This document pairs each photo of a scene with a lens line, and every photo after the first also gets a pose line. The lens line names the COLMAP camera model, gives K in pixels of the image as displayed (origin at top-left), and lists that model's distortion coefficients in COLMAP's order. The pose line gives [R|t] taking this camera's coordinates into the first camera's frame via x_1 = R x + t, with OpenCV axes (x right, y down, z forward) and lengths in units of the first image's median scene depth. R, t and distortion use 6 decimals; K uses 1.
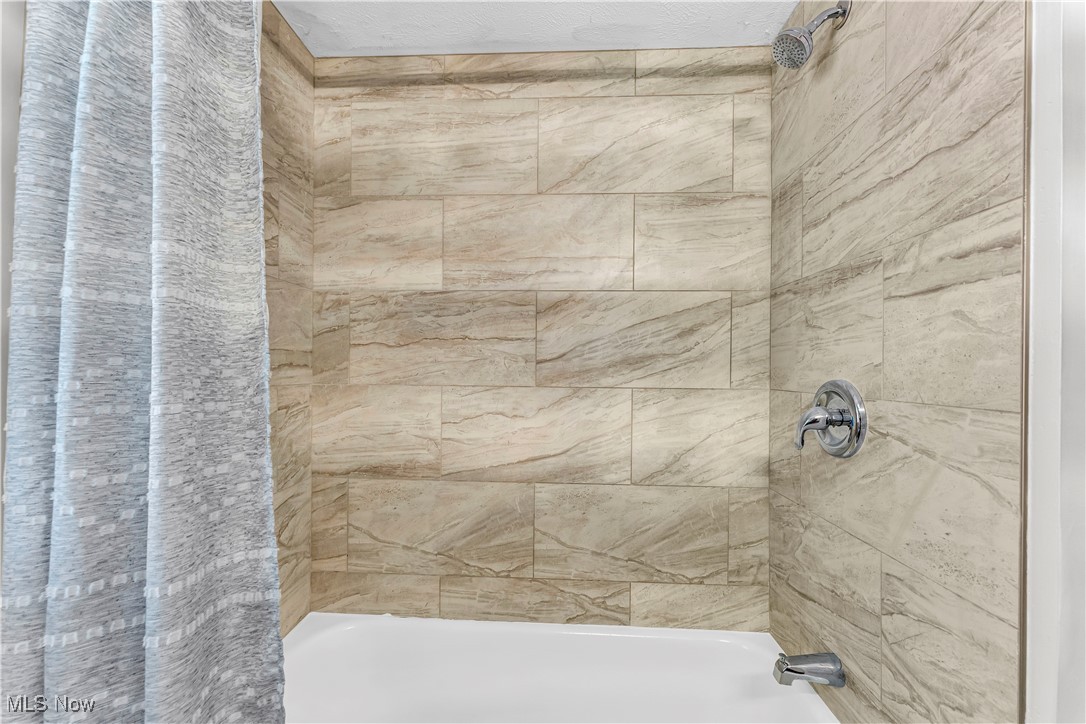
lens RADIAL K [[438.0, 0, 538.7], [0, 438.0, 370.7], [0, 0, 1]] dist [-0.000431, 0.000358]
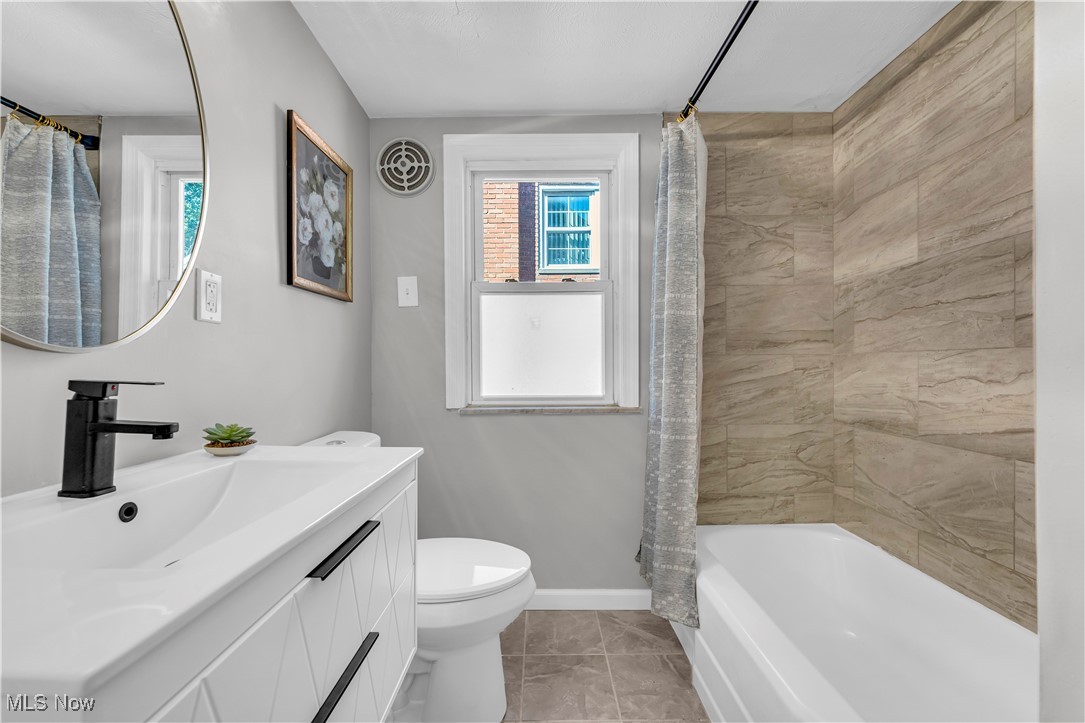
lens RADIAL K [[437.2, 0, 537.8], [0, 437.2, 369.2], [0, 0, 1]] dist [0.000658, 0.000025]
pose [[0.048303, -0.001633, -0.998831, 0.795387], [0.003439, 0.999993, -0.001469, 0.076472], [0.998827, -0.003364, 0.048308, 0.025636]]
